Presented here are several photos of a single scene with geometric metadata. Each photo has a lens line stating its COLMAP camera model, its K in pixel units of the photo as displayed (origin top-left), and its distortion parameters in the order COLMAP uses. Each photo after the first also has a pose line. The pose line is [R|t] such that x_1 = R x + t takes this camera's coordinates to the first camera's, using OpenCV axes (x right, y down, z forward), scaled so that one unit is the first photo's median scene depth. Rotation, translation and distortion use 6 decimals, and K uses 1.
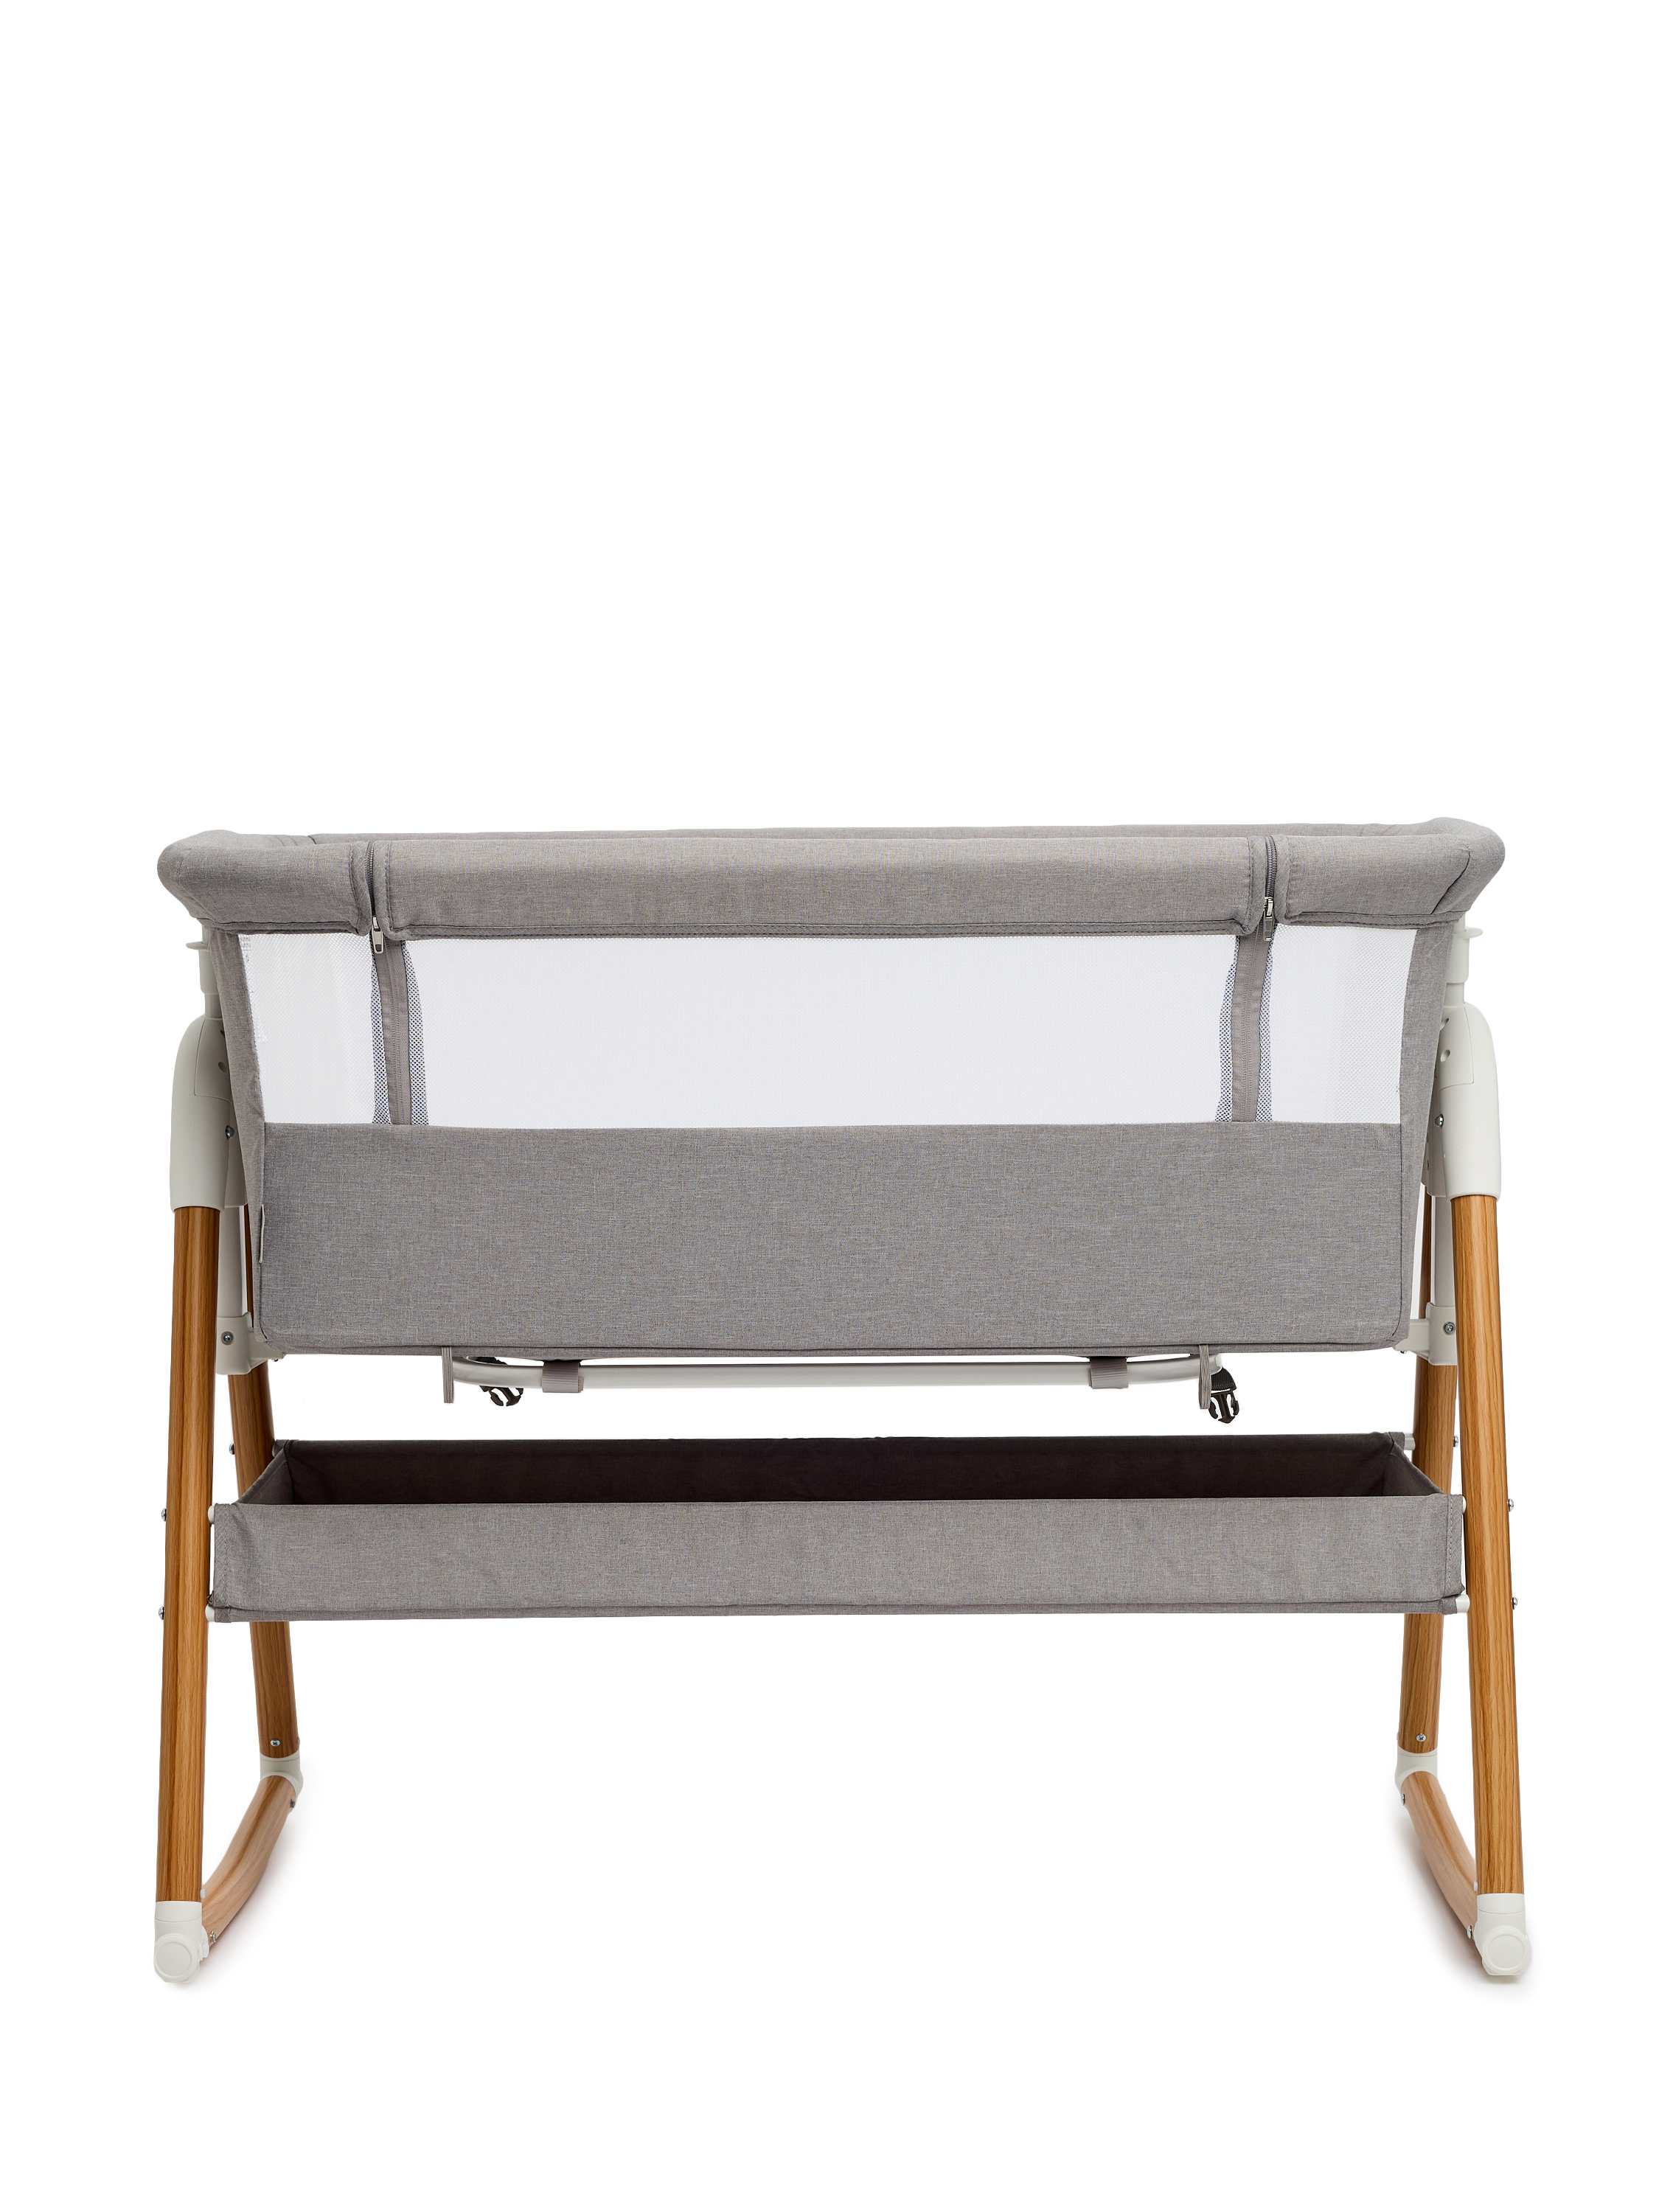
lens RADIAL K [[4059.2, 0, 835.5], [0, 4059.2, 1172.0], [0, 0, 1]] dist [0.113223, 0.000000]
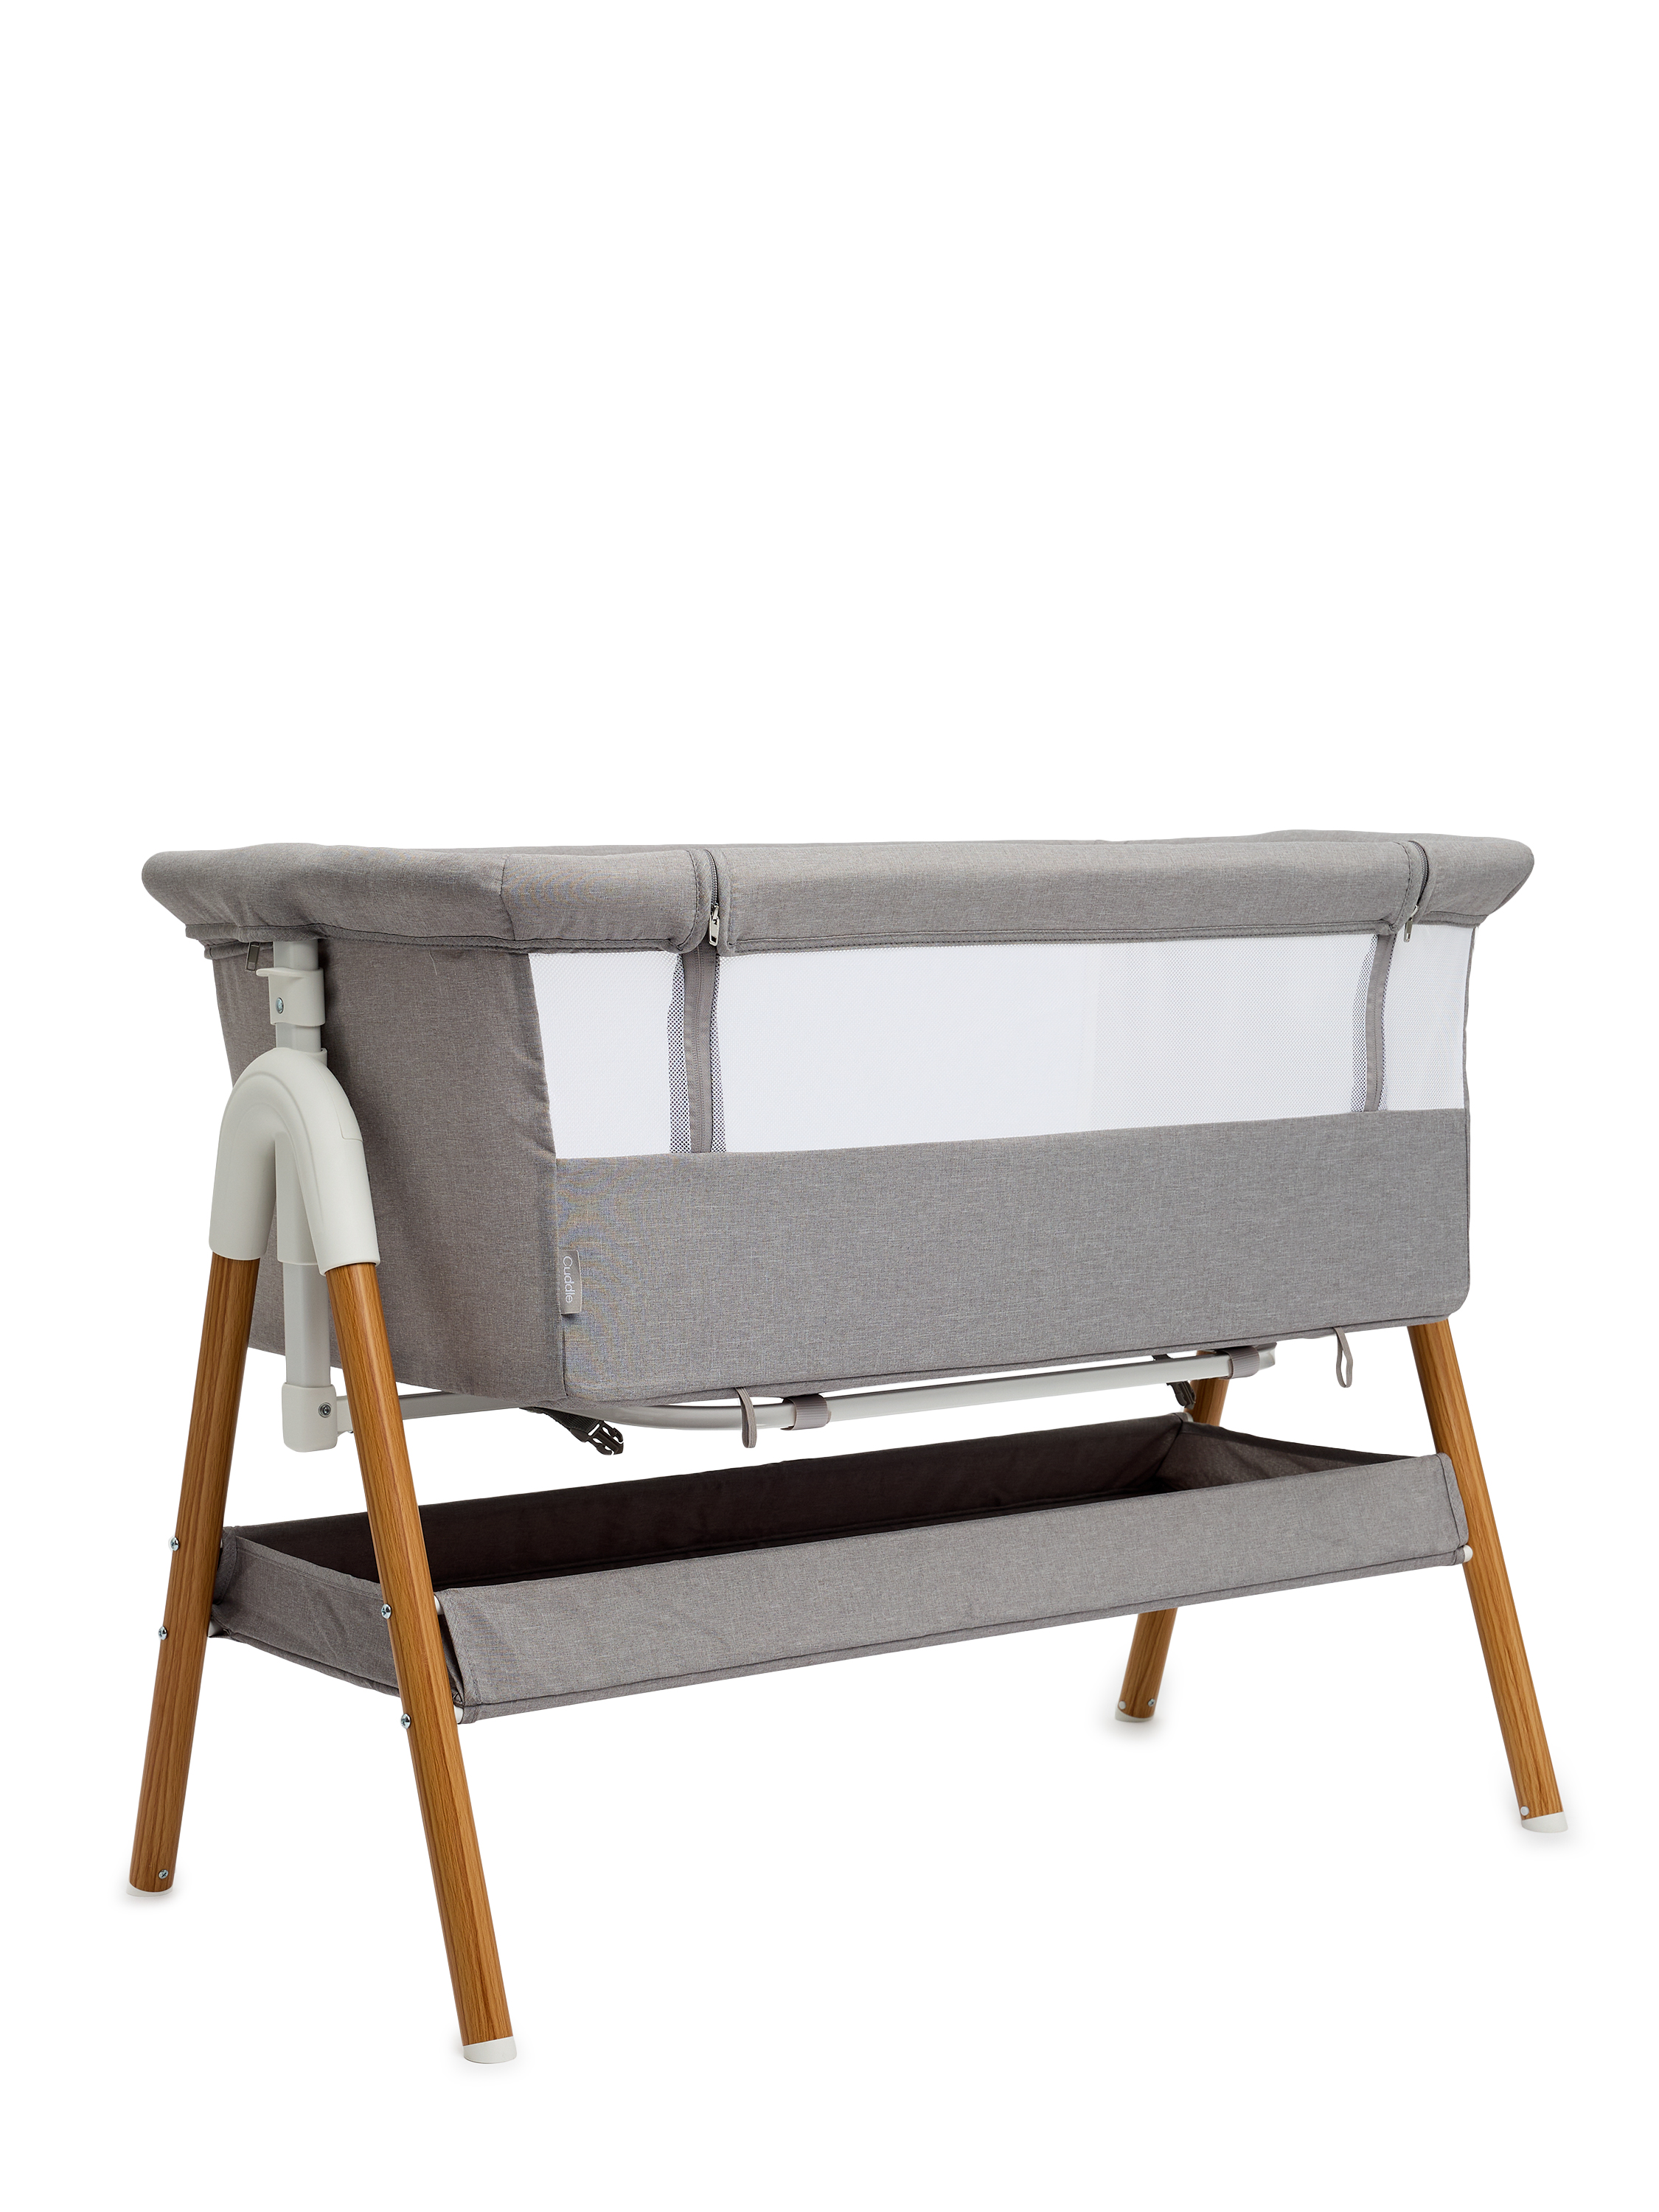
lens RADIAL K [[4059.2, 0, 843.8], [0, 4059.2, 1130.4], [0, 0, 1]] dist [0.113223, 0.000000]
pose [[0.795226, -0.043861, 0.604725, -0.643558], [0.059763, 0.998193, -0.006190, -0.009078], [-0.603361, 0.041062, 0.796410, 0.241132]]
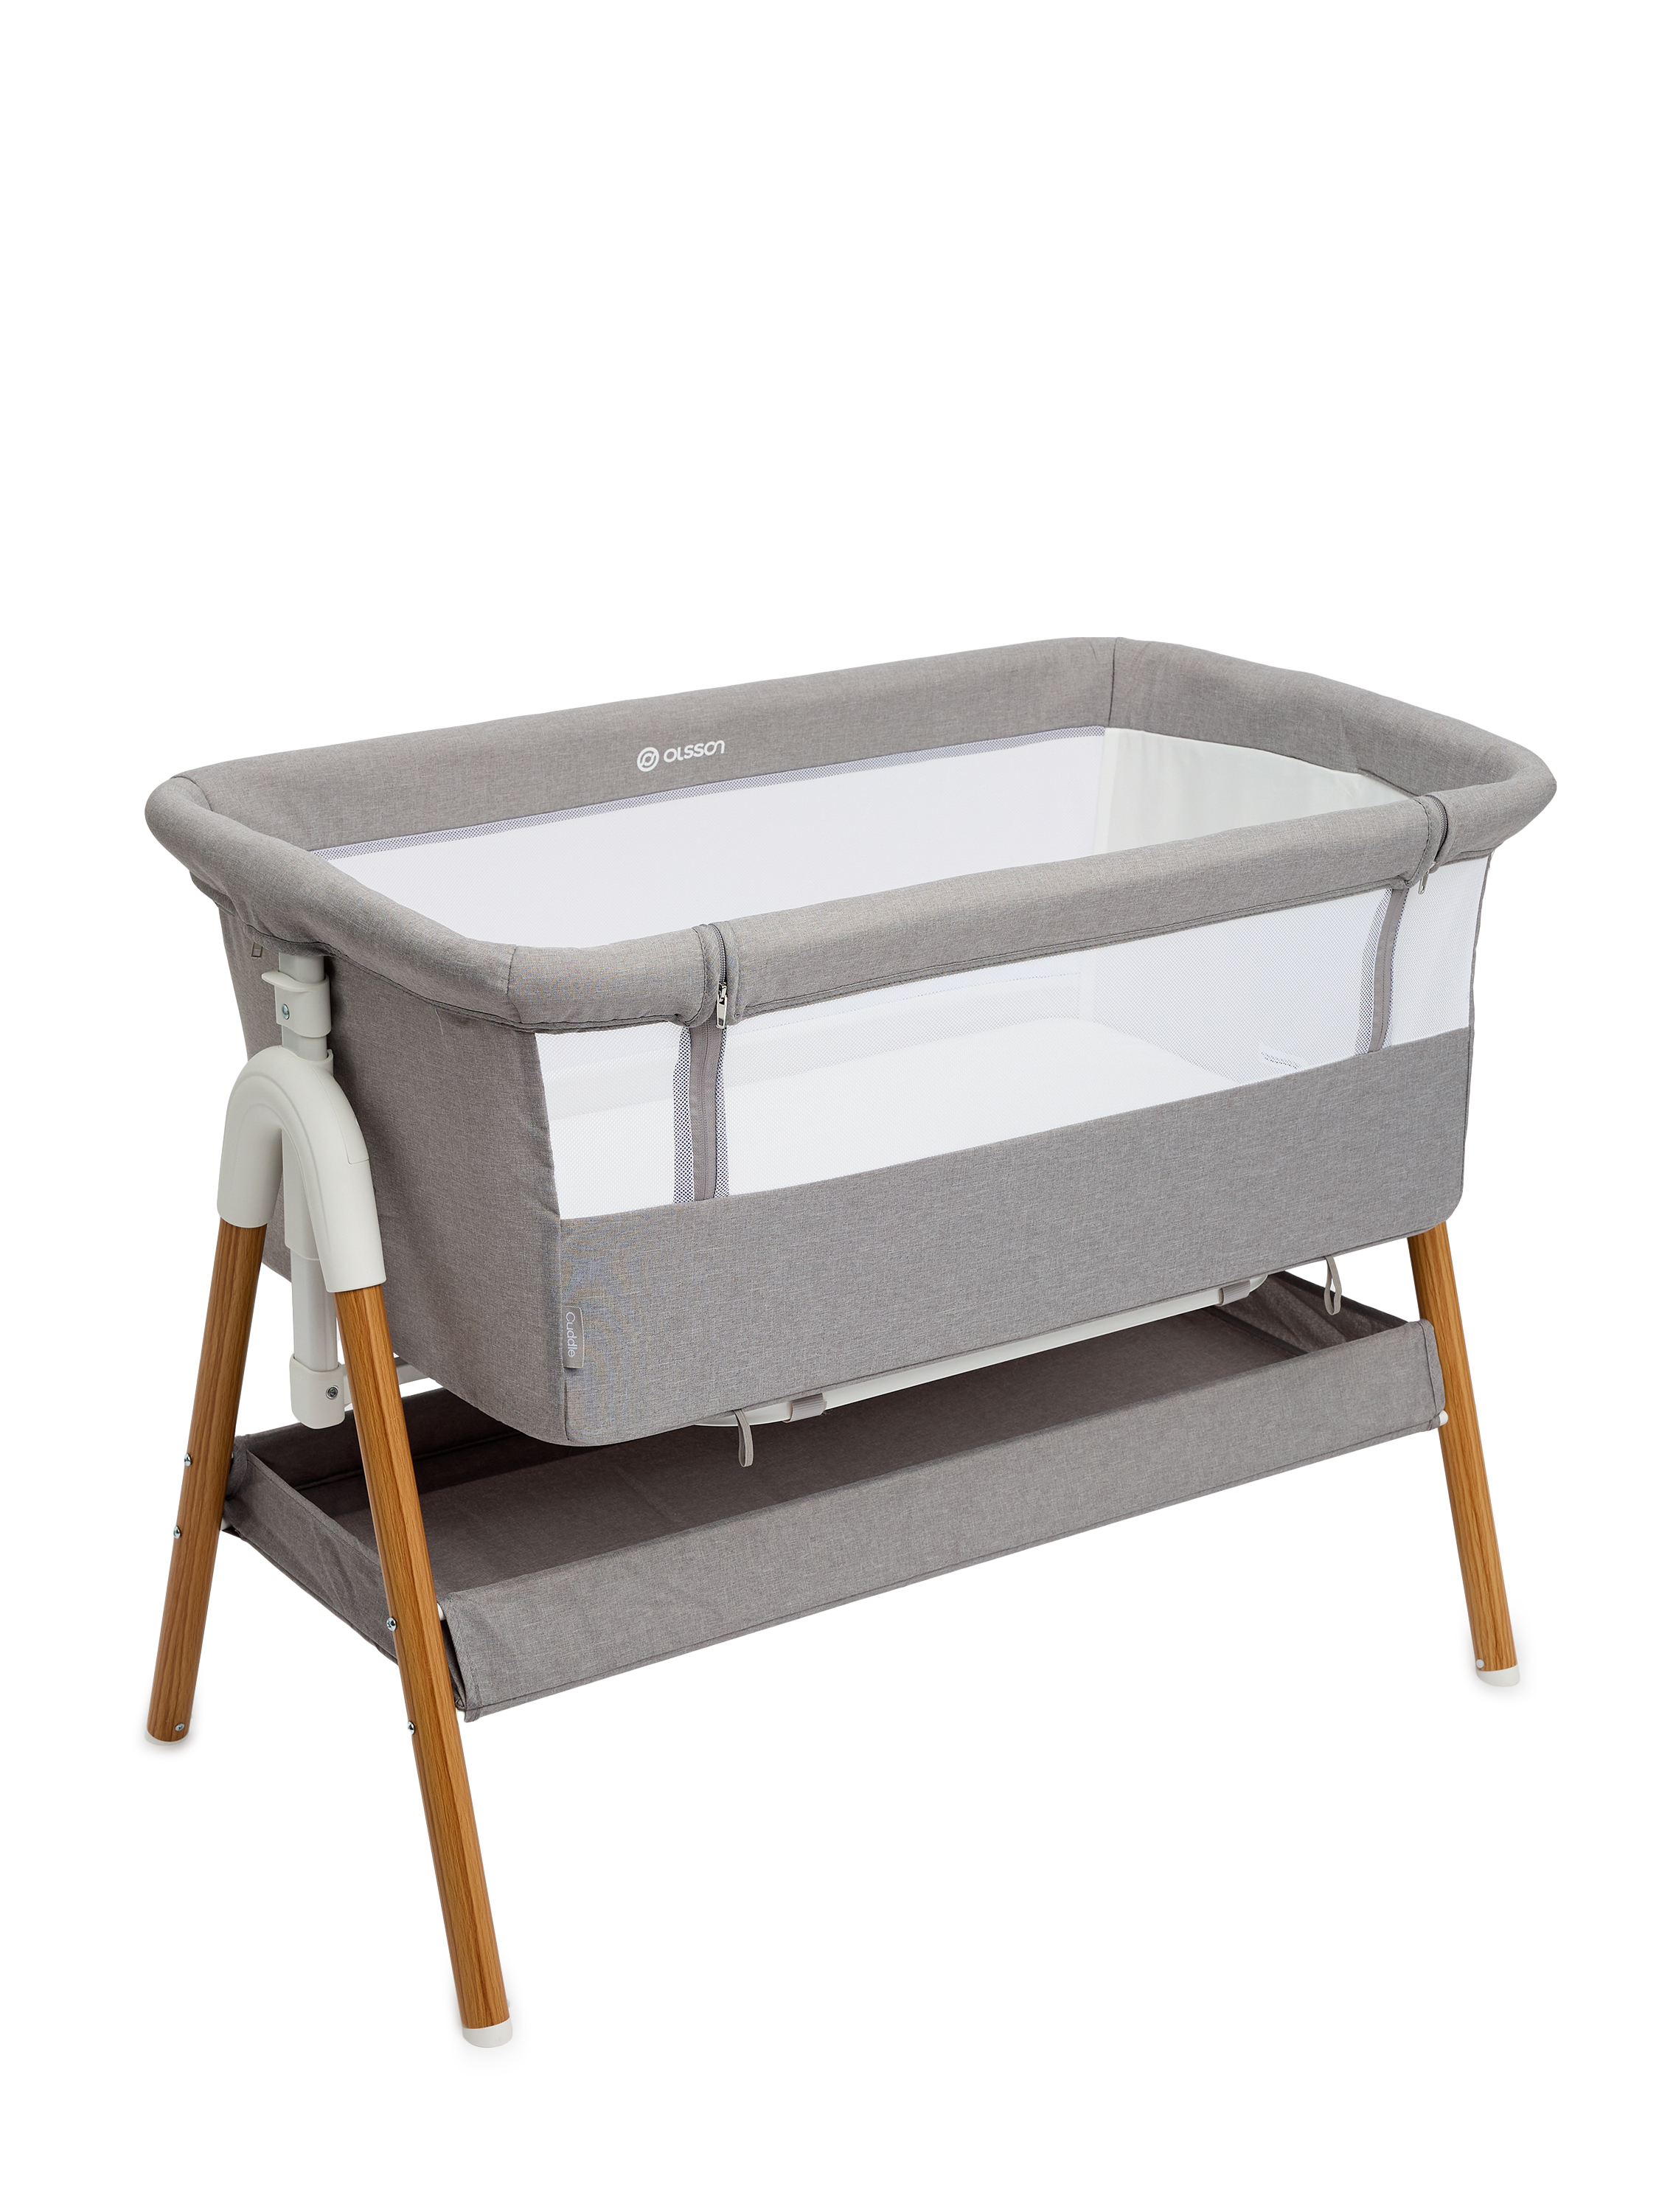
lens RADIAL K [[4059.2, 0, 865.3], [0, 4059.2, 1098.5], [0, 0, 1]] dist [0.113223, 0.000000]
pose [[0.796610, -0.175828, 0.578357, -0.616323], [0.028804, 0.966717, 0.254222, -0.271979], [-0.603806, -0.185857, 0.775161, 0.256293]]
